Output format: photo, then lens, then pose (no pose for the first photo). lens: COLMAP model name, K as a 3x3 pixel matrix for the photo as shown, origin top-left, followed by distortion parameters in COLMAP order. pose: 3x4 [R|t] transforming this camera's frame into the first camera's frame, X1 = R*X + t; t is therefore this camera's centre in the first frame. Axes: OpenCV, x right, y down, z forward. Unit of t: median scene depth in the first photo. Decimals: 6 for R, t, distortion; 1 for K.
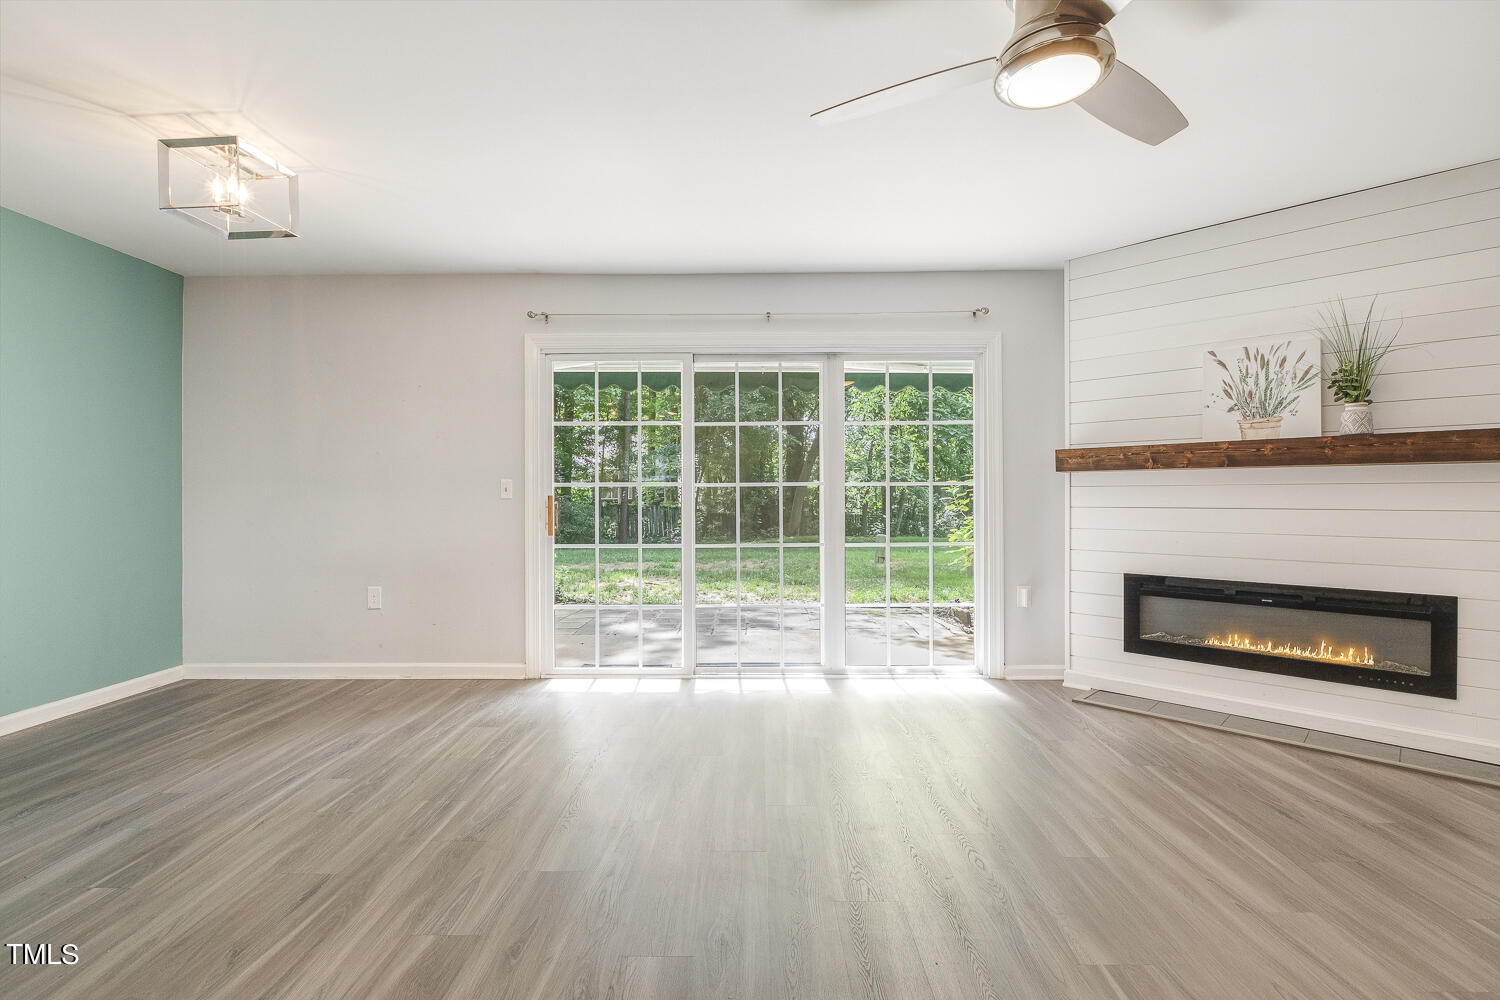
lens RADIAL K [[677.3, 0, 749.3], [0, 677.3, 501.2], [0, 0, 1]] dist [-0.015892, 0.000699]
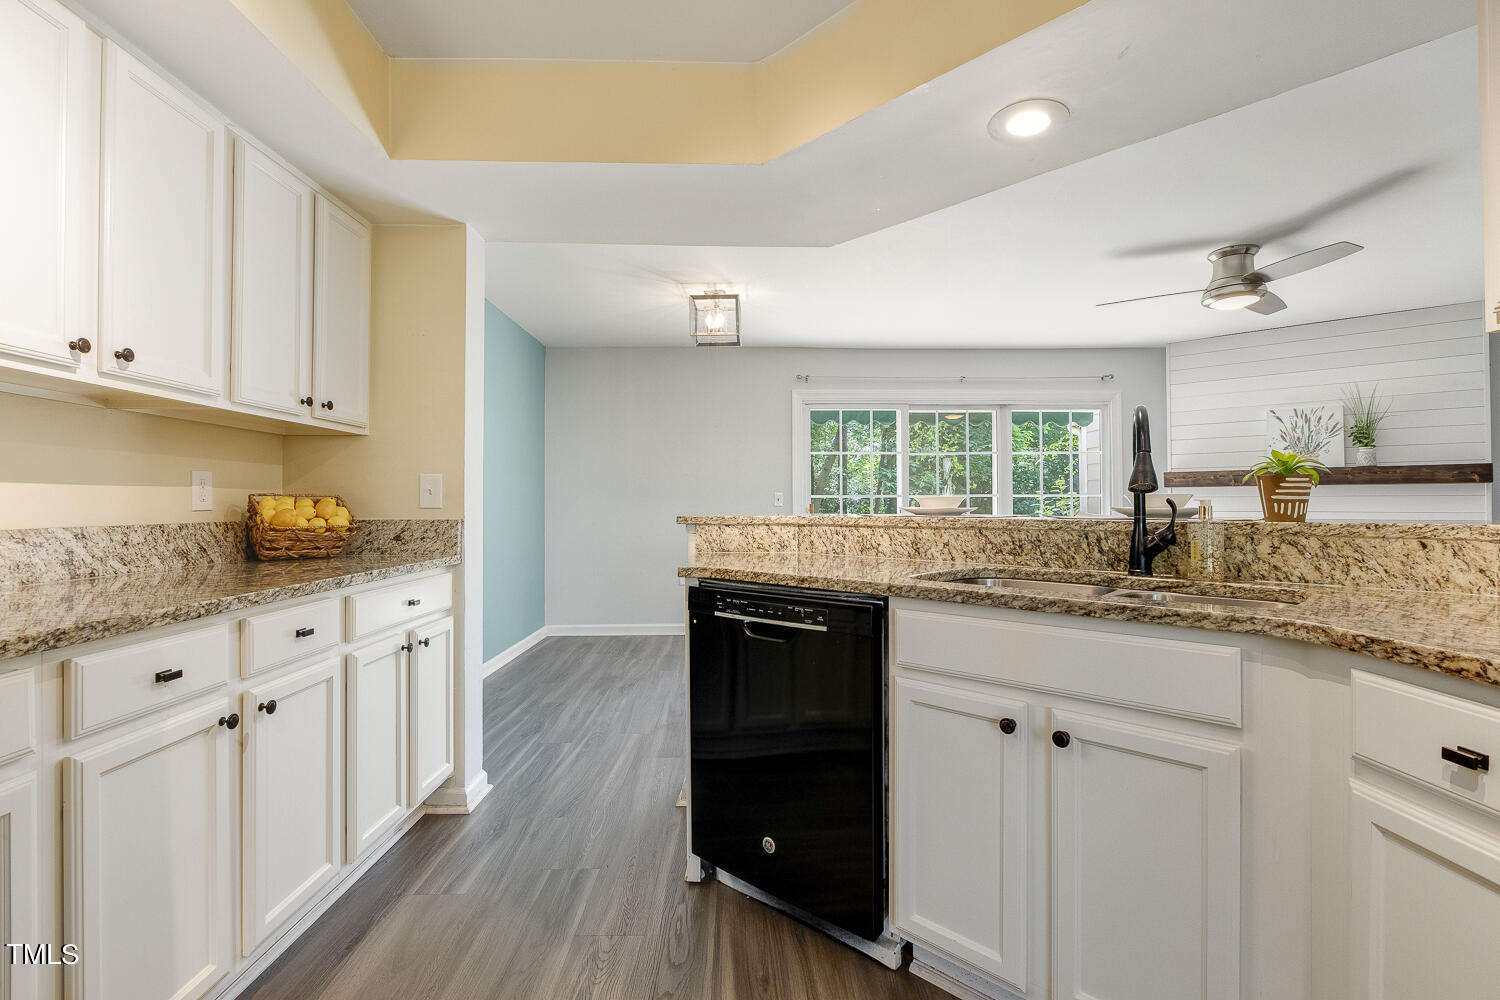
lens RADIAL K [[677.3, 0, 756.2], [0, 677.3, 500.2], [0, 0, 1]] dist [-0.015892, 0.000699]
pose [[0.999602, -0.001883, 0.028140, -0.584827], [0.002150, 0.999953, -0.009468, -0.003469], [-0.028121, 0.009525, 0.999559, -0.549757]]
